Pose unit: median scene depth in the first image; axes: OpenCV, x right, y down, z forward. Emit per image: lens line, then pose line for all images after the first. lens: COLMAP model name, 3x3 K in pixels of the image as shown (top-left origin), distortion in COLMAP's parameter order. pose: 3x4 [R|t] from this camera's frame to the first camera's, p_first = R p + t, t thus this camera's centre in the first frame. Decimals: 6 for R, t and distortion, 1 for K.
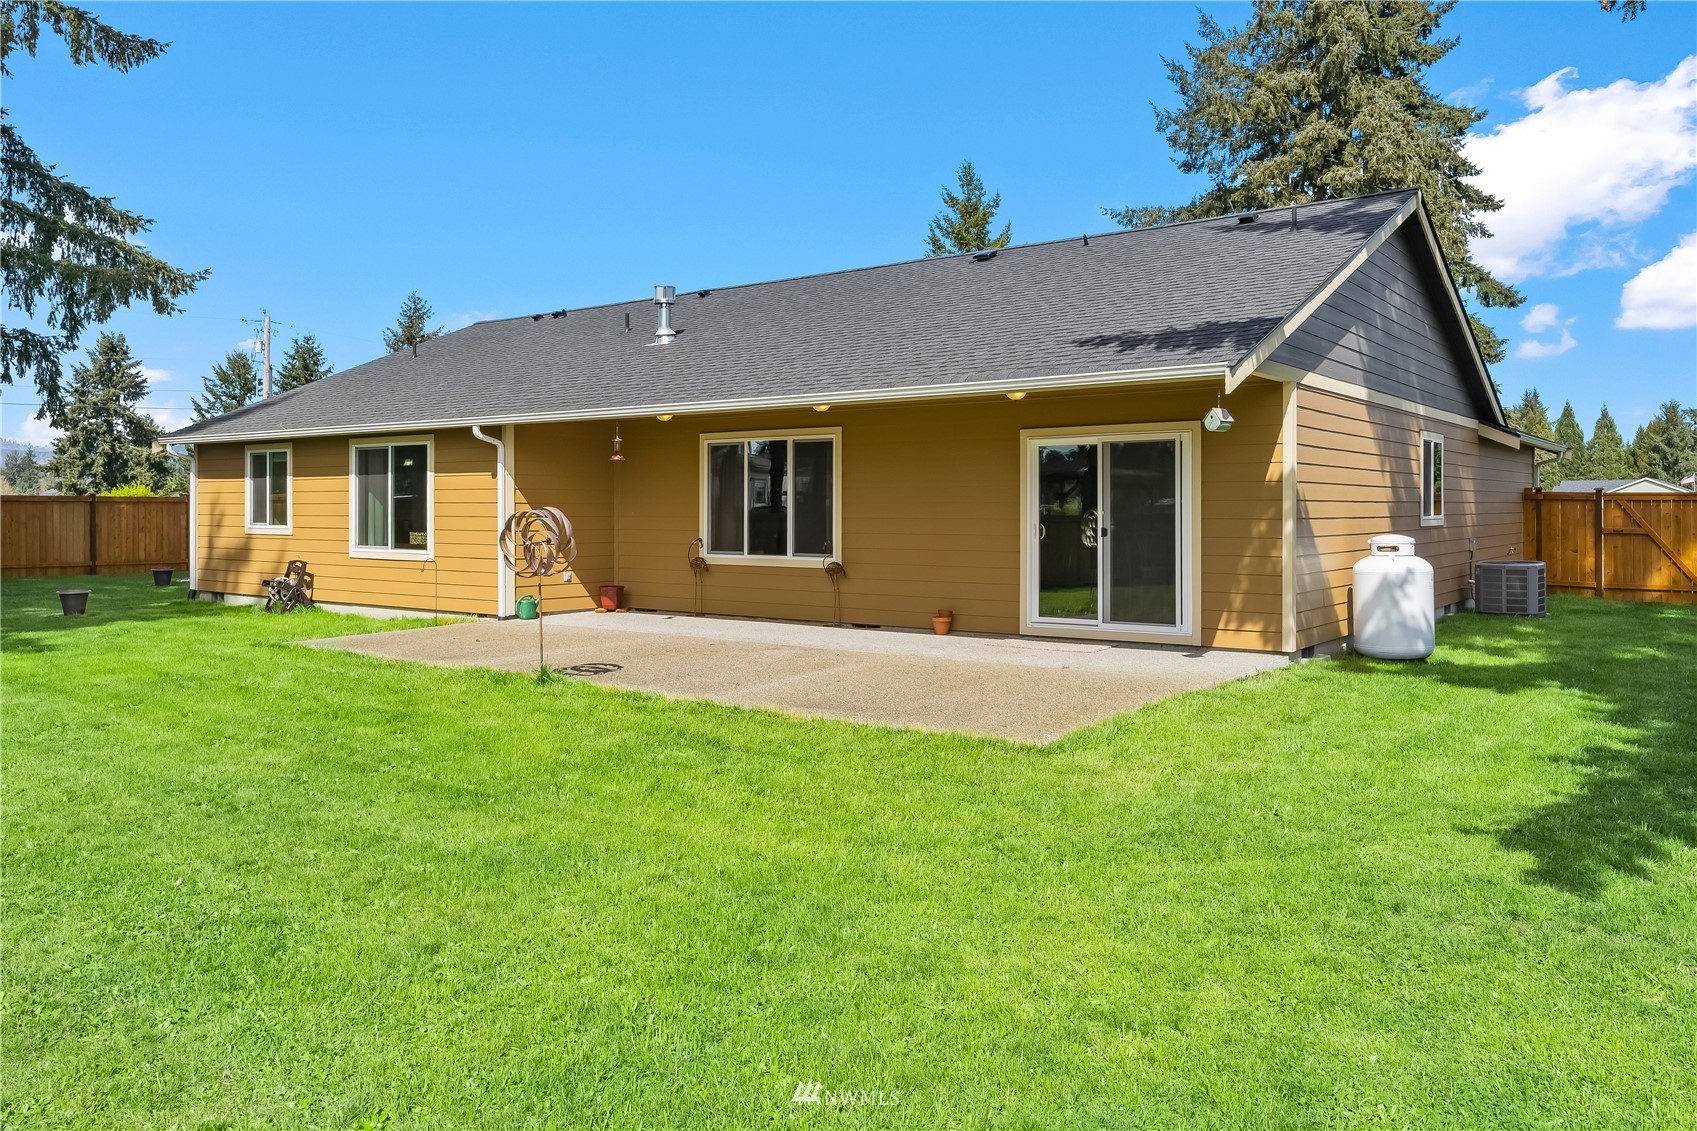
lens RADIAL K [[1239.0, 0, 850.0], [0, 1239.0, 584.0], [0, 0, 1]] dist [-0.030271, -0.001185]
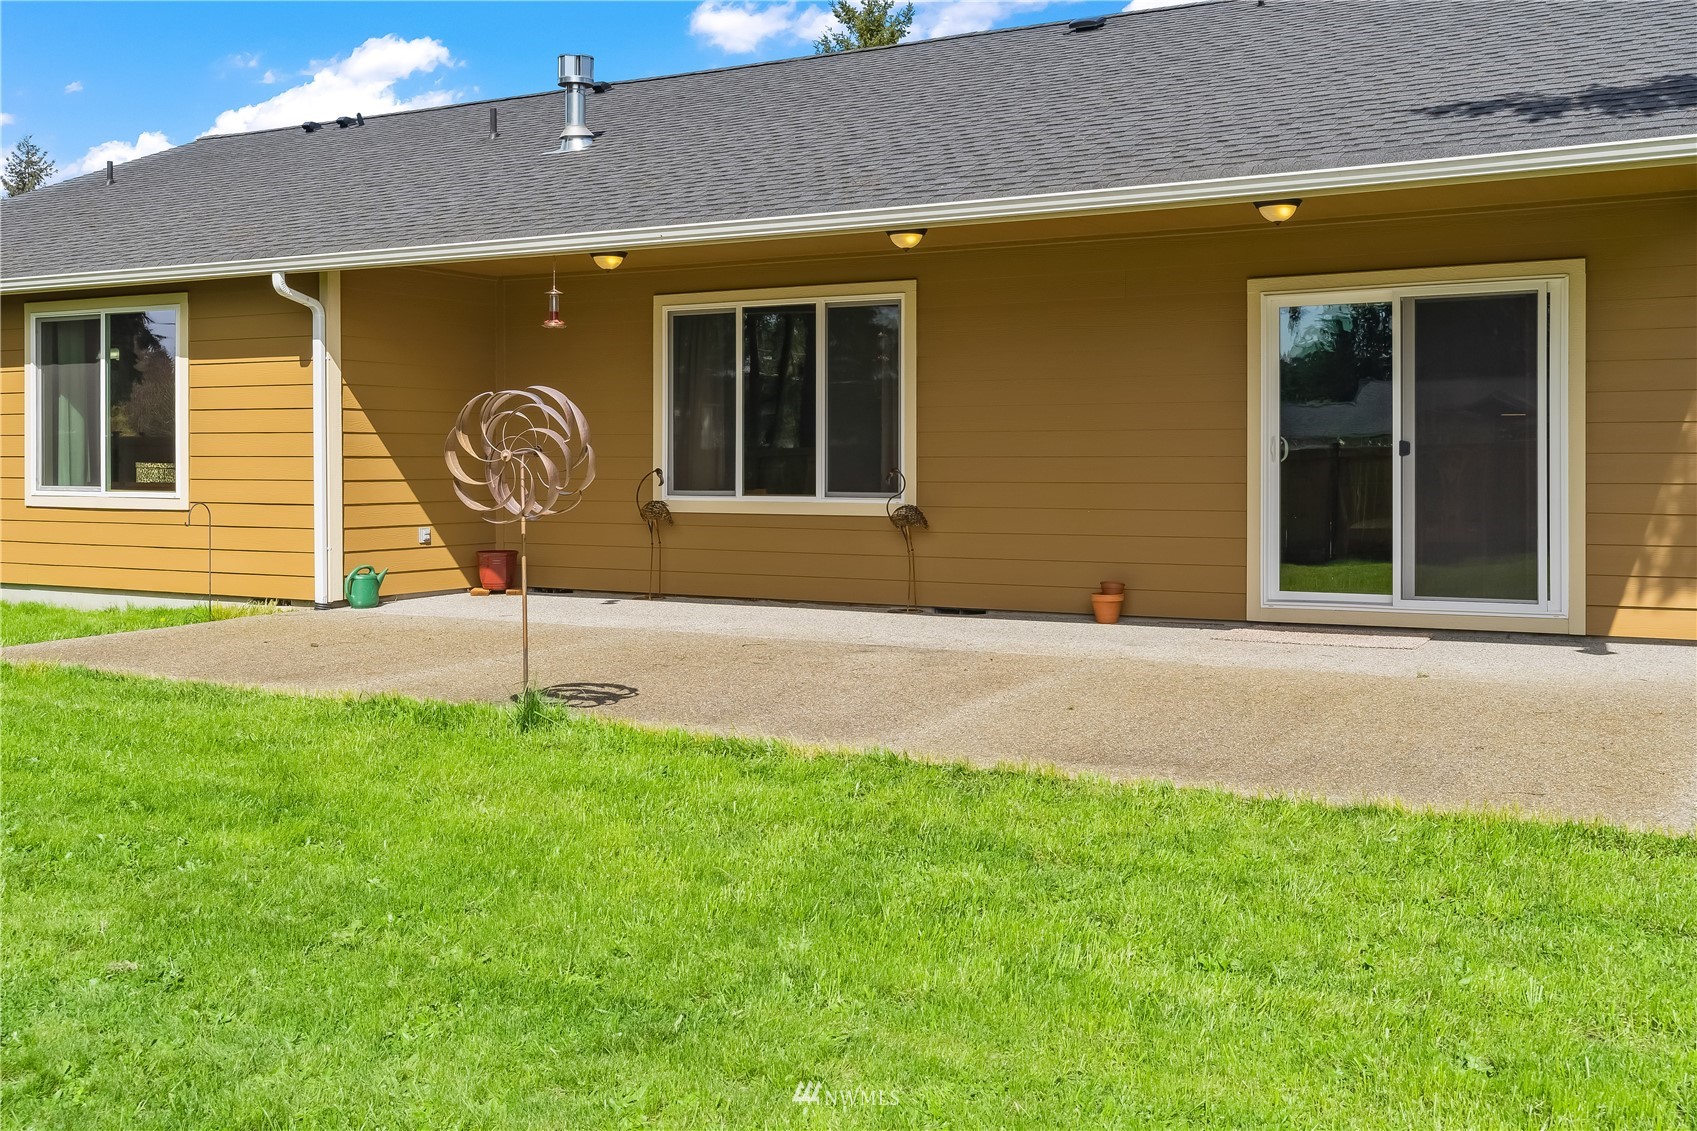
lens RADIAL K [[1669.4, 0, 849.2], [0, 1669.4, 555.3], [0, 0, 1]] dist [0.004059, 0.000000]
pose [[0.992260, -0.008794, 0.123863, -0.133796], [0.009193, 0.999954, -0.002649, 0.008110], [-0.123835, 0.003767, 0.992296, 0.190636]]
